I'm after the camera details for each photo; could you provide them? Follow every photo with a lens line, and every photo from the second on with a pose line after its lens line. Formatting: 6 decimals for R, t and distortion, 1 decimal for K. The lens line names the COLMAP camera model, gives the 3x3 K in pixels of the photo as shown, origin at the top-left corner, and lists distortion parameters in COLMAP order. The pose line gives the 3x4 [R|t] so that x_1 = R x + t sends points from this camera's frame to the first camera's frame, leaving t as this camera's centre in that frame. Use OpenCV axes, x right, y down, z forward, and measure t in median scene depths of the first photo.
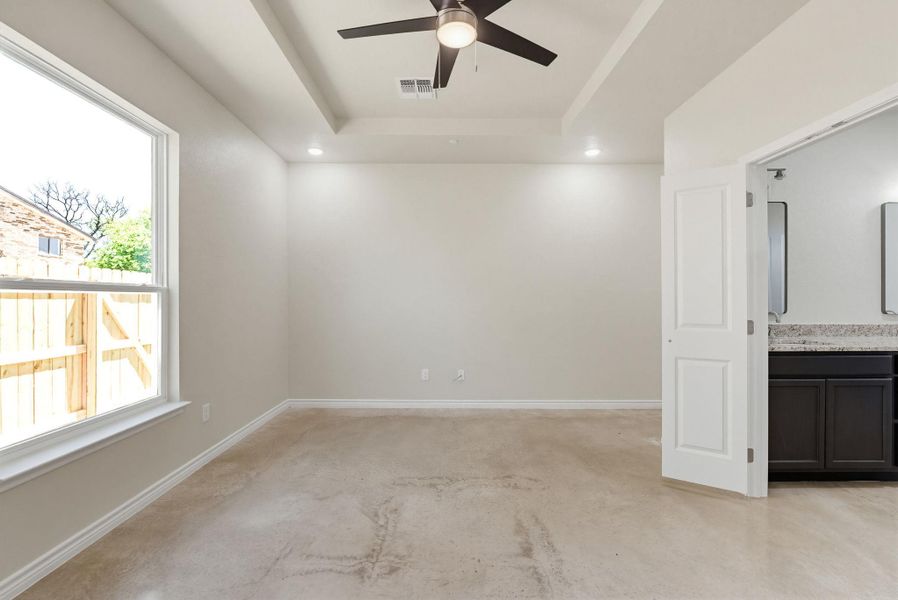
lens RADIAL K [[393.1, 0, 446.2], [0, 393.1, 305.3], [0, 0, 1]] dist [-0.000776, 0.000382]
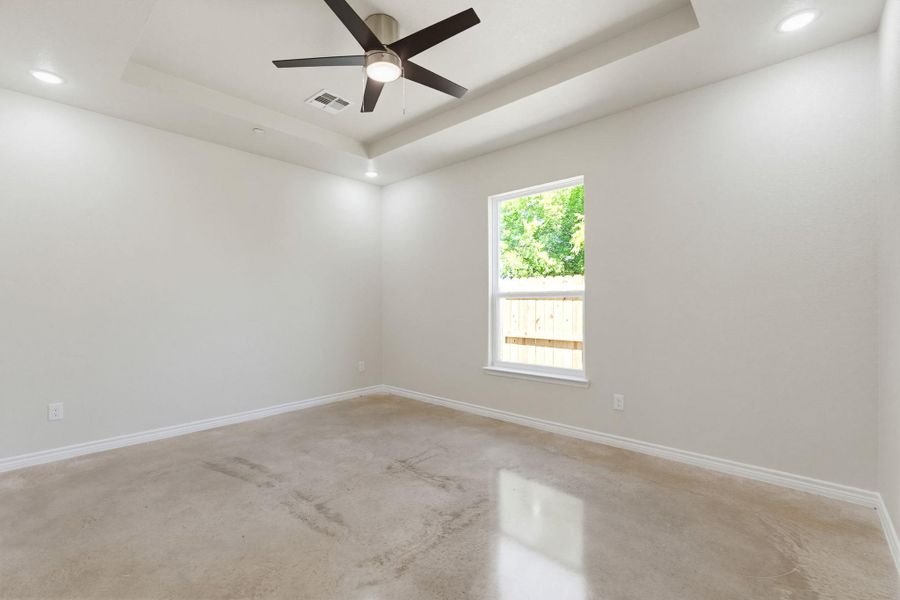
lens RADIAL K [[394.0, 0, 452.1], [0, 394.0, 302.1], [0, 0, 1]] dist [-0.000776, 0.000382]
pose [[-0.681005, -0.003865, -0.732268, 0.737072], [-0.005841, 0.999983, 0.000154, -0.021047], [0.732255, 0.004382, -0.681016, 1.895682]]
